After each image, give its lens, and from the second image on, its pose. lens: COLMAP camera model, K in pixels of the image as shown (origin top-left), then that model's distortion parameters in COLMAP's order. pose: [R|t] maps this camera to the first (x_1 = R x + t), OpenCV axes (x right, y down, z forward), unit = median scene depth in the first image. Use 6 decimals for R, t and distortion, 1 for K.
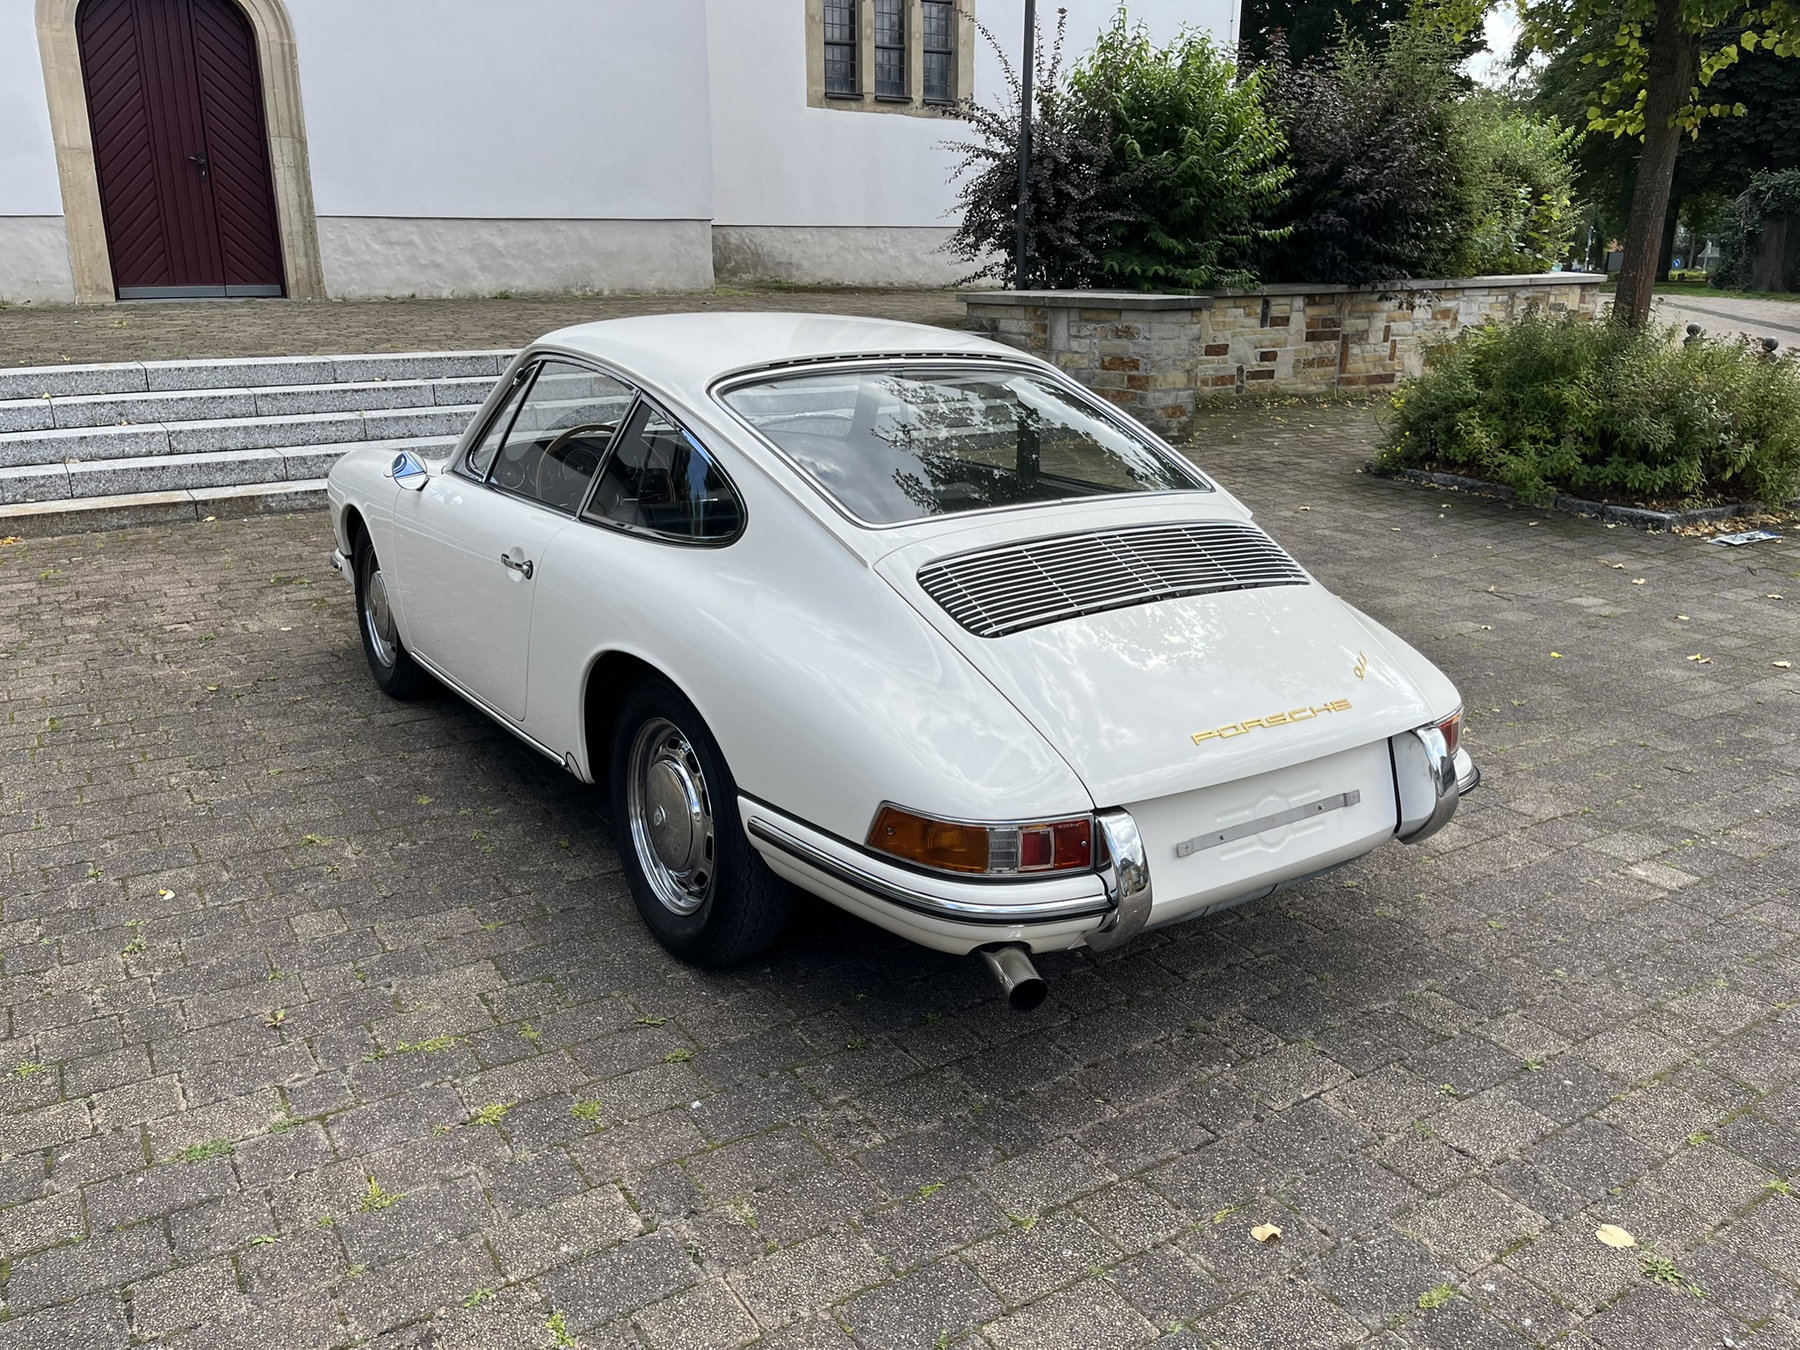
lens RADIAL K [[1366.4, 0, 896.6], [0, 1366.4, 665.9], [0, 0, 1]] dist [0.077044, -0.103138]
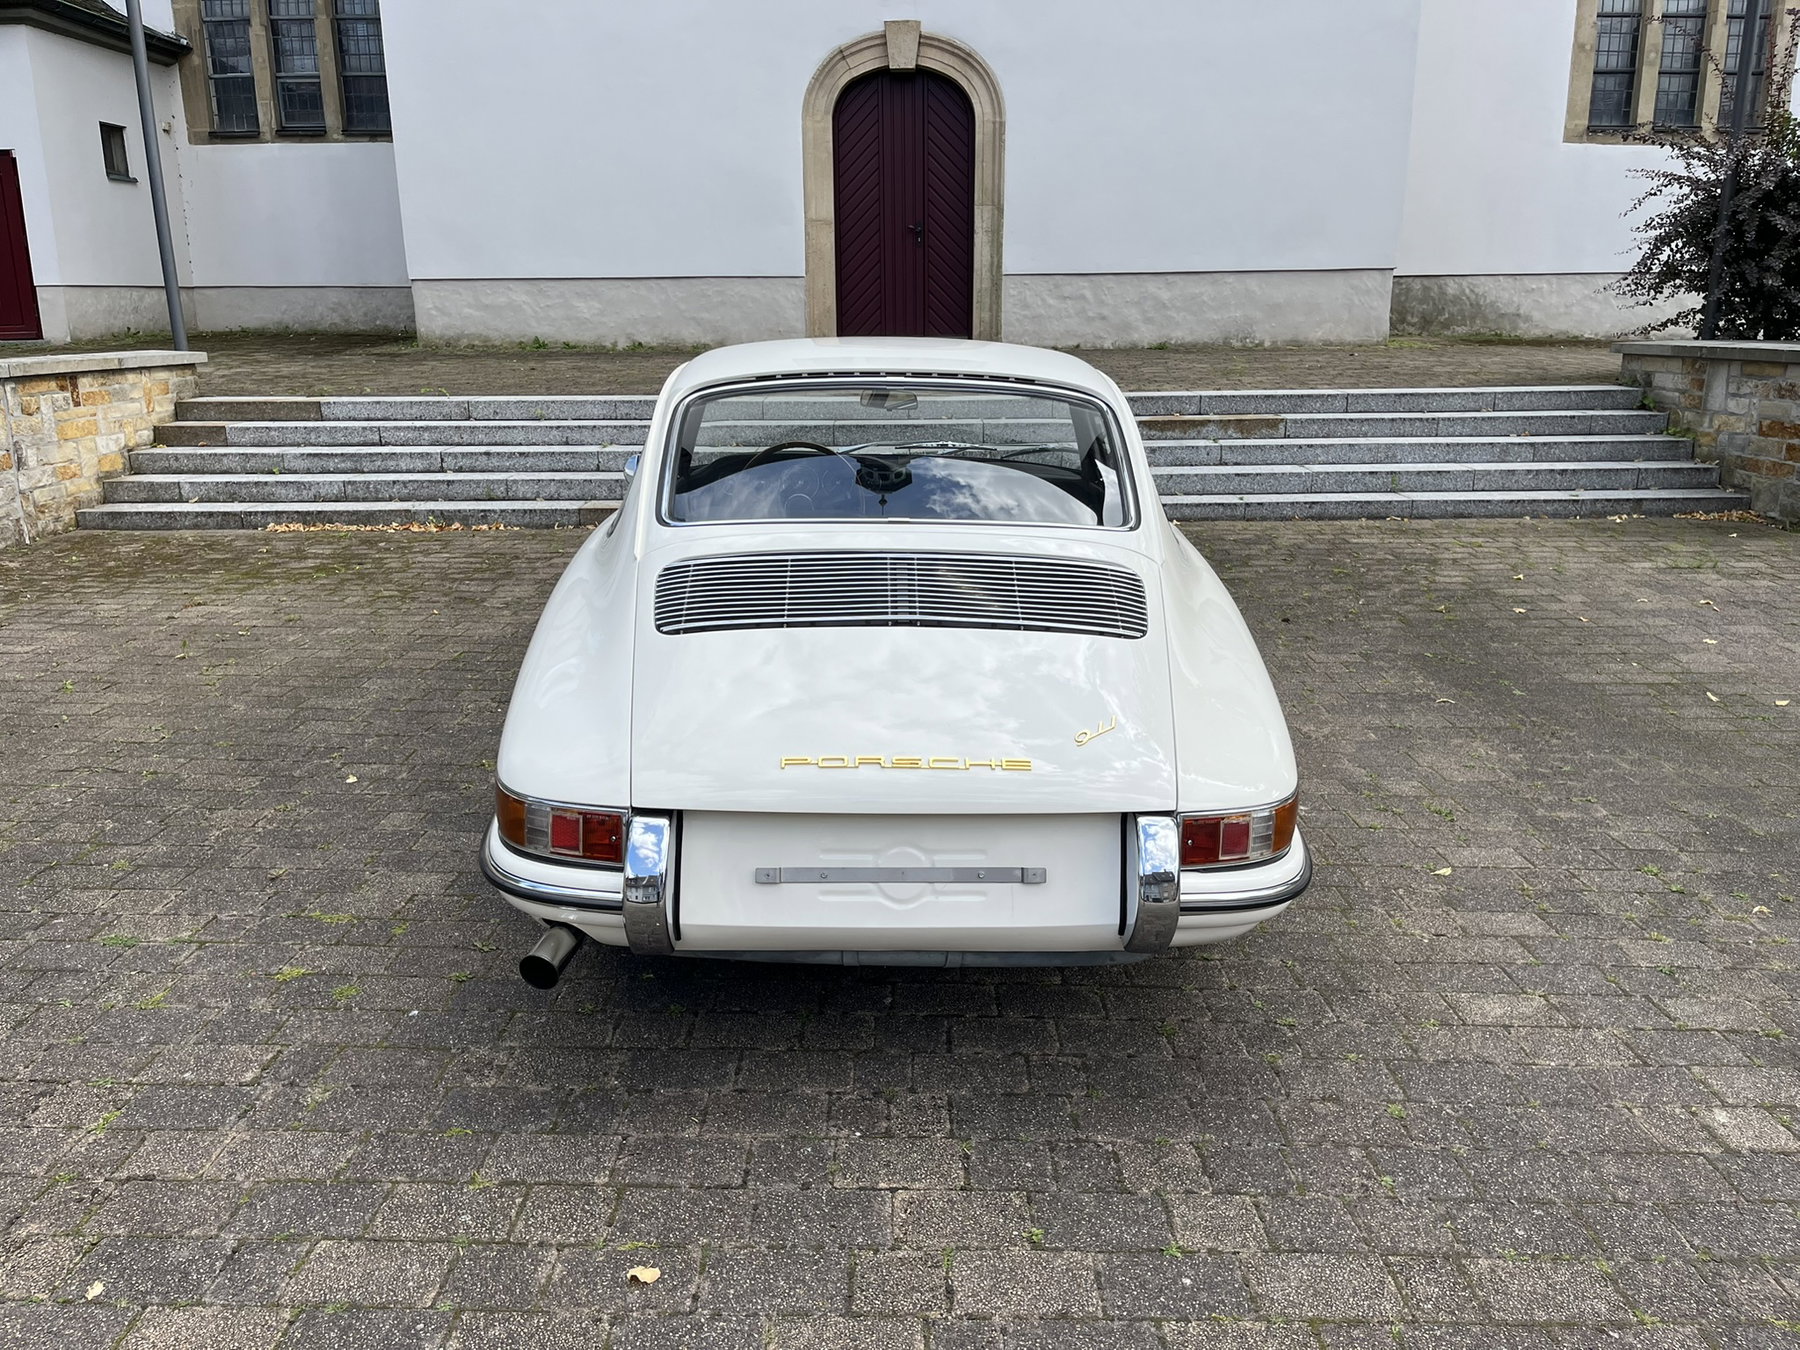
lens RADIAL K [[1366.4, 0, 907.8], [0, 1366.4, 681.9], [0, 0, 1]] dist [0.077044, -0.103138]
pose [[0.842487, 0.137416, -0.520896, 0.149441], [-0.153100, 0.988124, 0.013053, -0.005157], [0.516504, 0.068752, 0.853520, 0.045630]]
